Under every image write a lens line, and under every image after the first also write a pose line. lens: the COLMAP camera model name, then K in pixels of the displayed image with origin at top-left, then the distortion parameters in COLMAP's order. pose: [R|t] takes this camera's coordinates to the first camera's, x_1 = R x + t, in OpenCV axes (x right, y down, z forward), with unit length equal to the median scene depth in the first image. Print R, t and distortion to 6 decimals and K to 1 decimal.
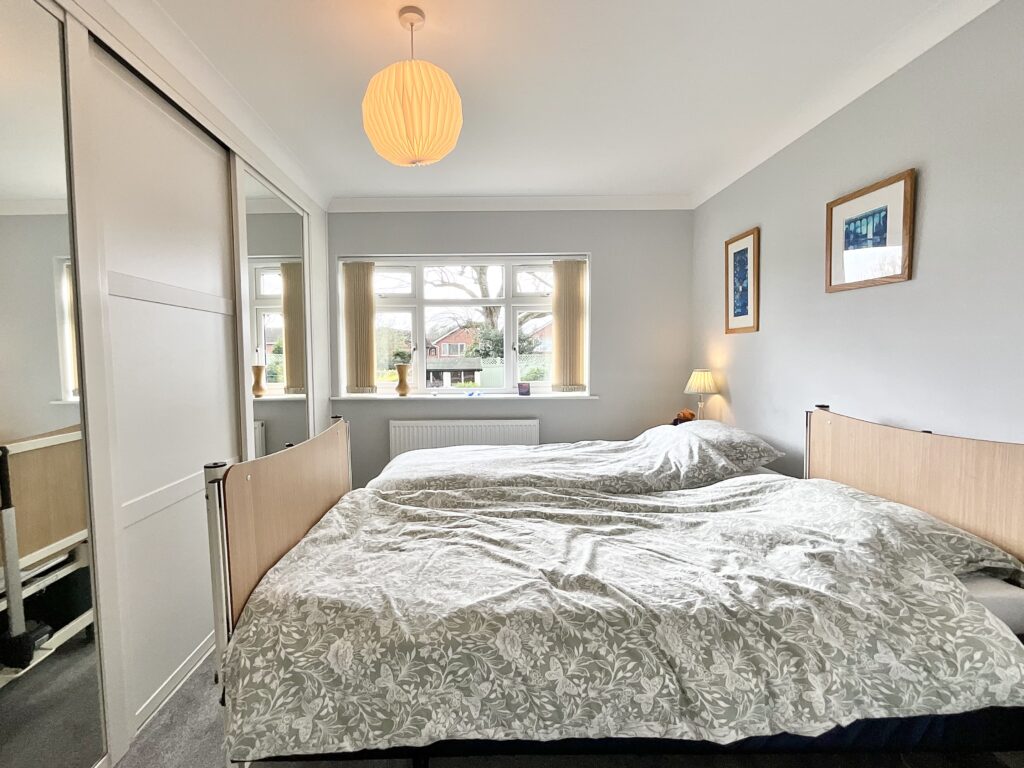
lens RADIAL K [[453.0, 0, 477.0], [0, 453.0, 383.3], [0, 0, 1]] dist [-0.000846, 0.000640]
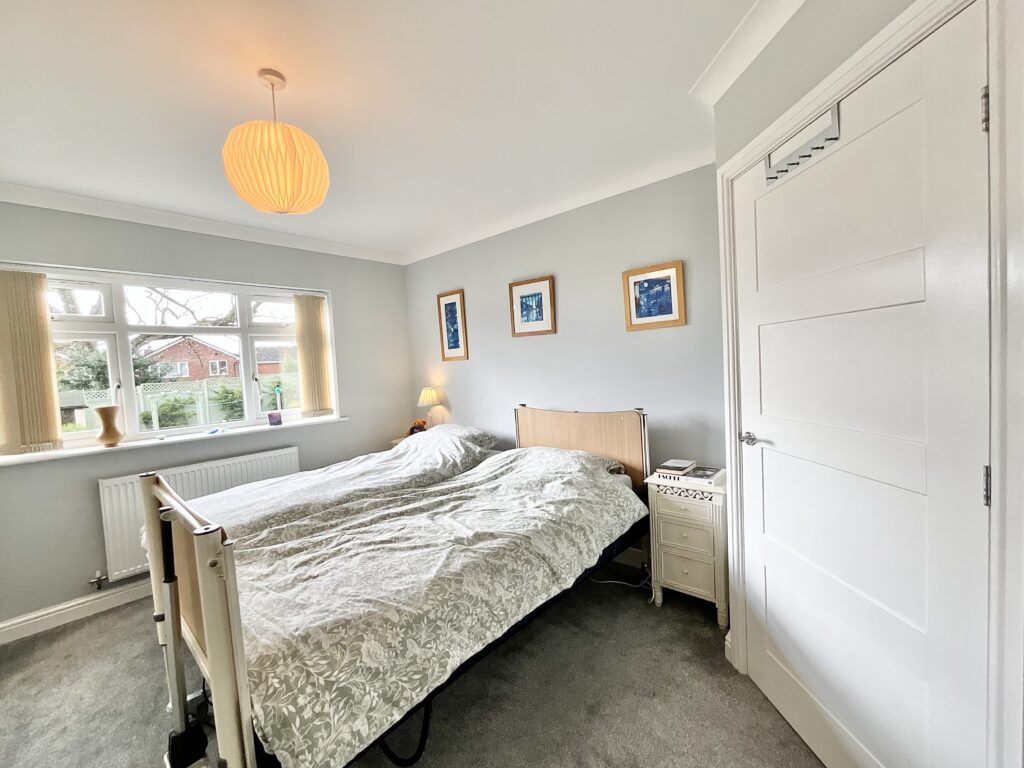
lens RADIAL K [[414.7, 0, 510.7], [0, 414.7, 384.6], [0, 0, 1]] dist [-0.001628, 0.000124]
pose [[0.675966, -0.062026, 0.734318, -0.465317], [0.091327, 0.995821, 0.000045, -0.033940], [-0.731252, 0.067033, 0.678806, -0.022061]]
